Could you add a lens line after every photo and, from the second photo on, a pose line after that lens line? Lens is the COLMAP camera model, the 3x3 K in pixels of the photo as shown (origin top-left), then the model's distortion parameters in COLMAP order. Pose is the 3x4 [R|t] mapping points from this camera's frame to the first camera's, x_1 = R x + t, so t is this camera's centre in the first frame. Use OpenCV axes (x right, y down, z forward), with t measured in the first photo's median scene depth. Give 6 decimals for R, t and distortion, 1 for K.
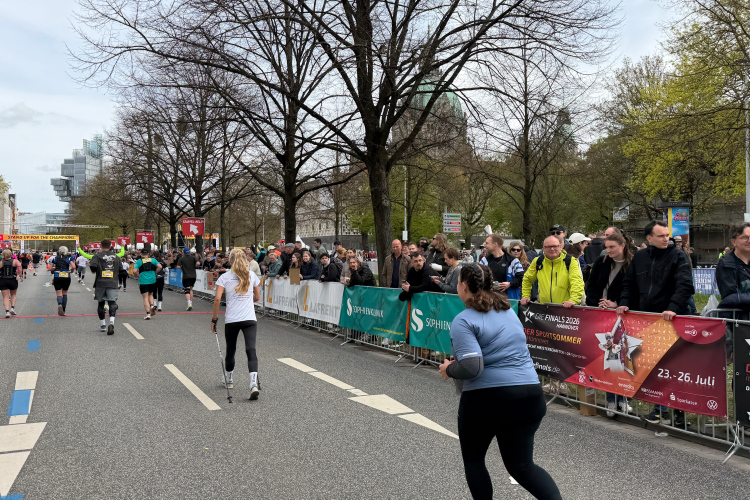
lens RADIAL K [[637.6, 0, 386.8], [0, 637.6, 247.3], [0, 0, 1]] dist [0.104622, -0.183726]
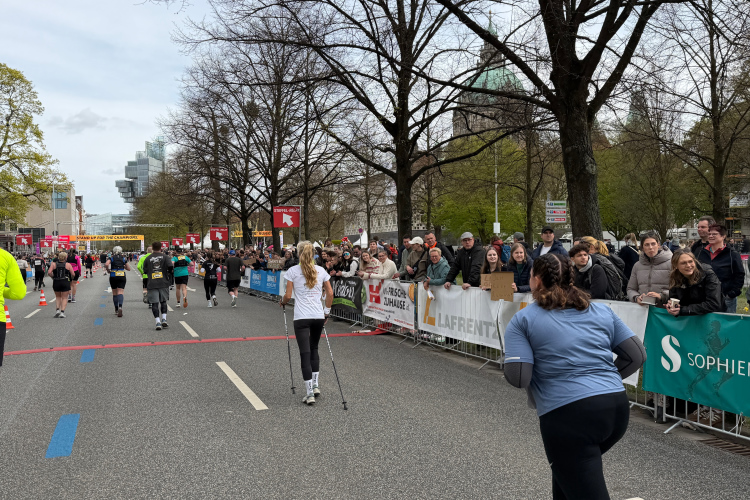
lens RADIAL K [[627.3, 0, 372.1], [0, 627.3, 260.4], [0, 0, 1]] dist [0.128476, -0.166908]
pose [[0.995074, -0.004096, -0.099055, -0.085465], [0.006238, 0.999753, 0.021330, 0.003956], [0.098943, -0.021843, 0.994853, 0.178316]]
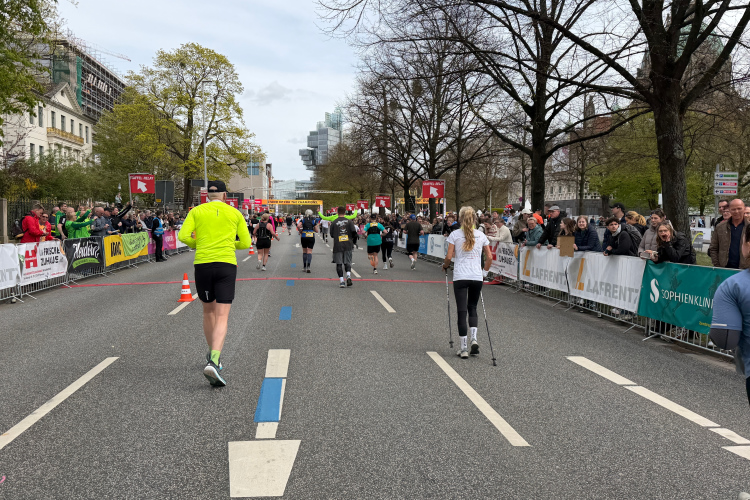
lens RADIAL K [[627.3, 0, 372.1], [0, 627.3, 260.4], [0, 0, 1]] dist [0.128476, -0.166908]
pose [[0.934559, 0.036069, -0.353975, -0.037512], [-0.009356, 0.996996, 0.076888, 0.001543], [0.355685, -0.068545, 0.932089, 0.068790]]
